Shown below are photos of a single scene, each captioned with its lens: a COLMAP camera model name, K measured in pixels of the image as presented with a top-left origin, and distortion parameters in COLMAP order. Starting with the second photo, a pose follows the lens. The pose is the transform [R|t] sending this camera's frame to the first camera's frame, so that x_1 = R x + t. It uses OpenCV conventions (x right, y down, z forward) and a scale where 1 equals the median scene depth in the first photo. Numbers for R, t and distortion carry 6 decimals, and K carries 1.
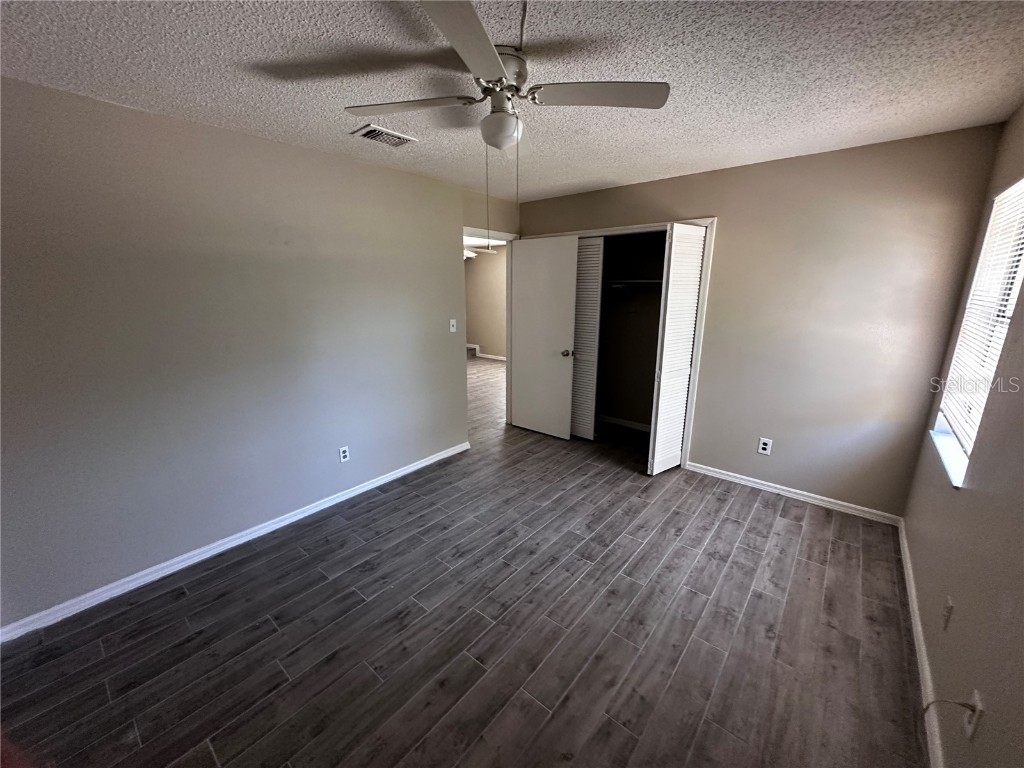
lens RADIAL K [[410.3, 0, 511.9], [0, 410.3, 385.3], [0, 0, 1]] dist [-0.002417, 0.000278]
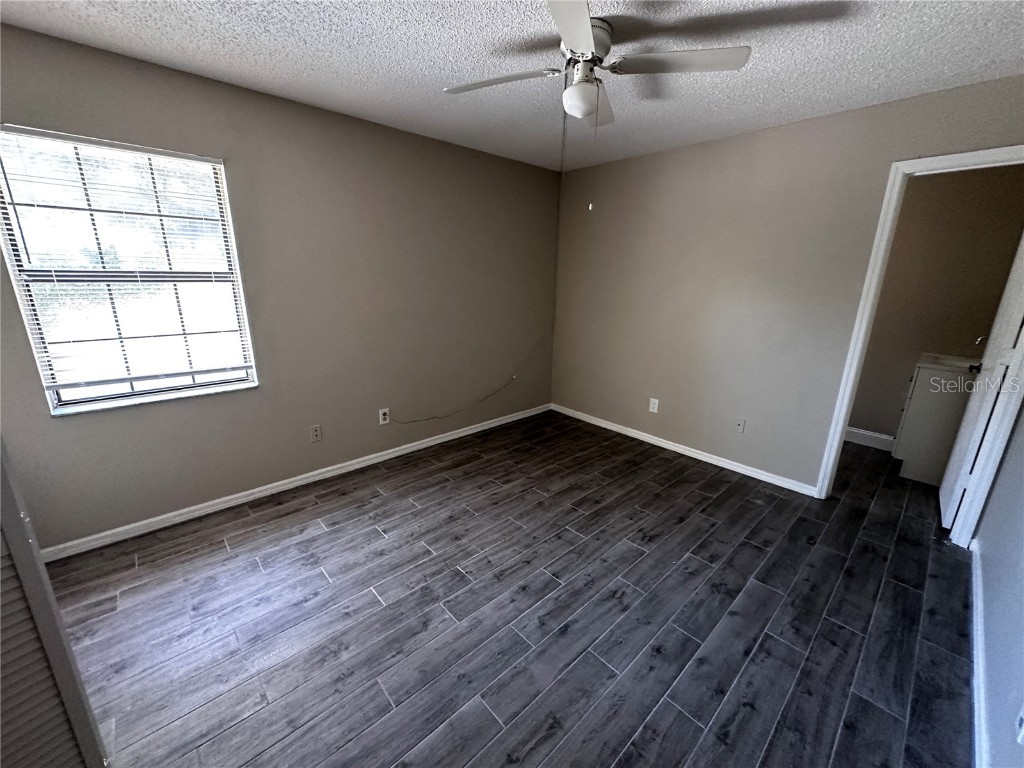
lens RADIAL K [[410.3, 0, 510.7], [0, 410.3, 384.8], [0, 0, 1]] dist [-0.002417, 0.000278]
pose [[-0.991616, -0.047508, 0.120169, -0.003181], [0.016566, 0.875547, 0.482850, -0.339790], [-0.128153, 0.480792, -0.867419, 1.615086]]
